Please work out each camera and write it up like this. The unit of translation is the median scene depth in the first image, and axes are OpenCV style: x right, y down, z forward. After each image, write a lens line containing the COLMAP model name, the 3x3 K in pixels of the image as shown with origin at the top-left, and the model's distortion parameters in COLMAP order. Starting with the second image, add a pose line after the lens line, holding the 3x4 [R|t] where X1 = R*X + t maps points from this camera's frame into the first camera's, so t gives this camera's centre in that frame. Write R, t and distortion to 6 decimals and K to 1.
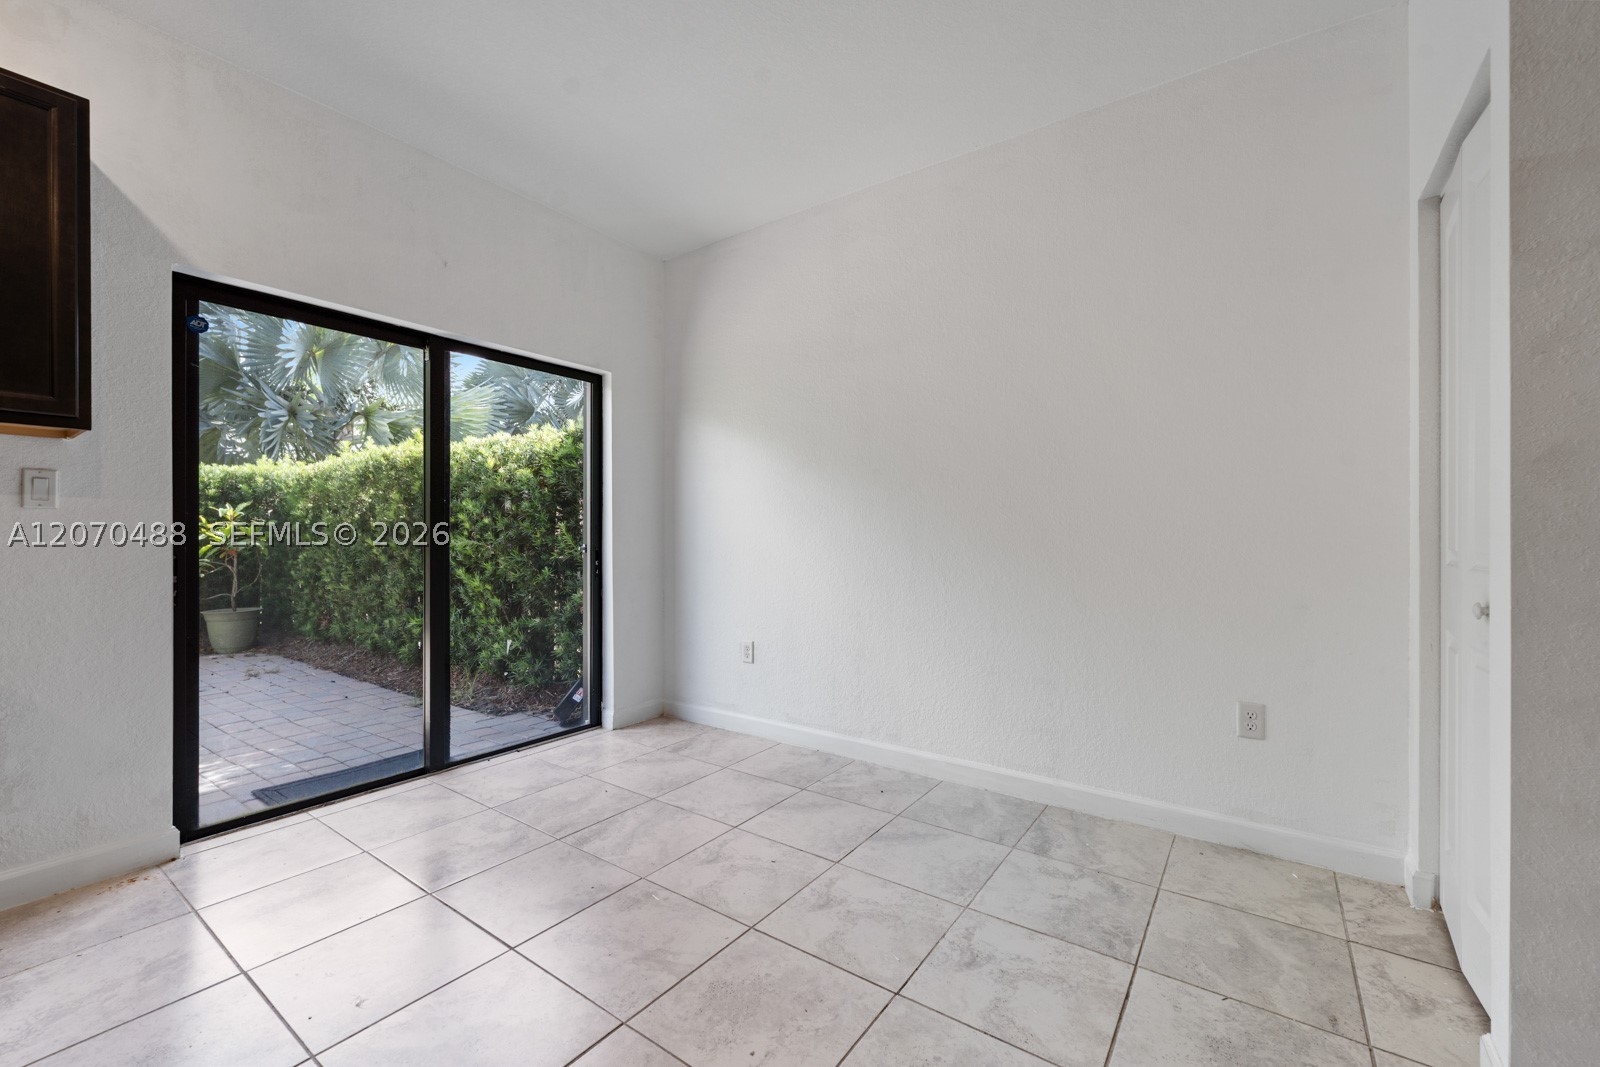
lens RADIAL K [[649.3, 0, 798.6], [0, 649.3, 531.7], [0, 0, 1]] dist [0.000492, -0.000020]
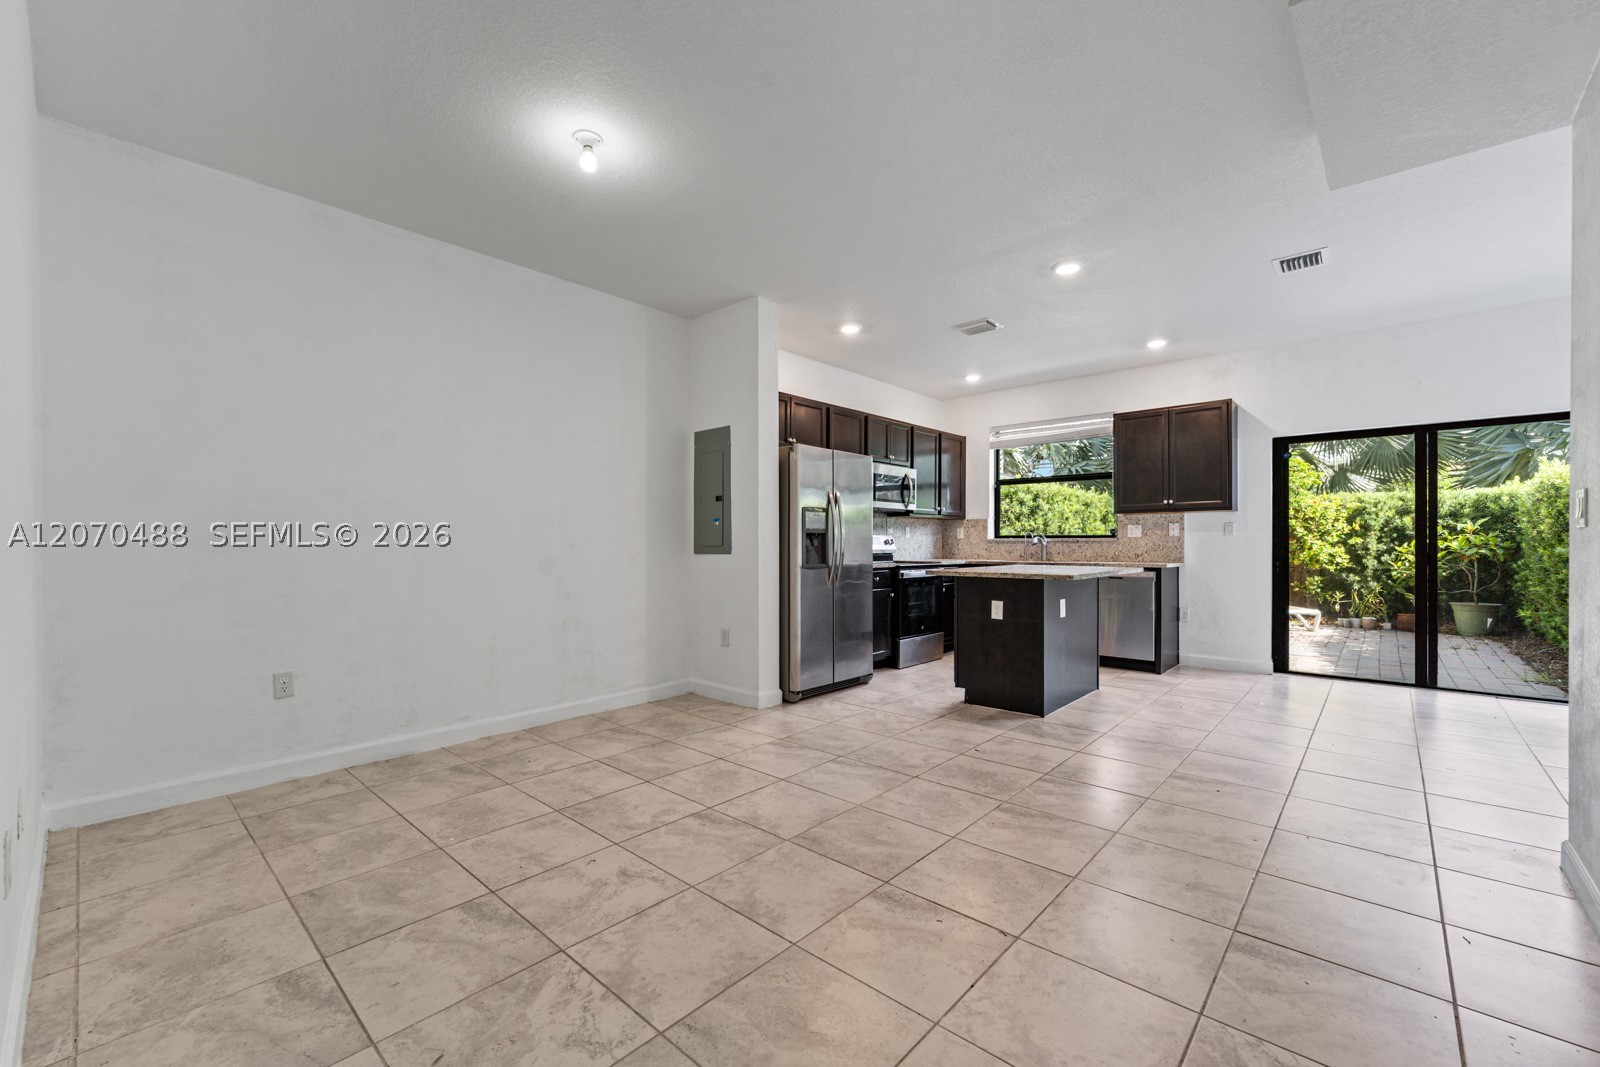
lens RADIAL K [[649.3, 0, 797.7], [0, 649.3, 539.5], [0, 0, 1]] dist [0.000492, -0.000020]
pose [[-0.115051, -0.007661, -0.993330, 0.562063], [0.002011, 0.999966, -0.007945, 0.003044], [0.993358, -0.002911, -0.115032, -0.175009]]
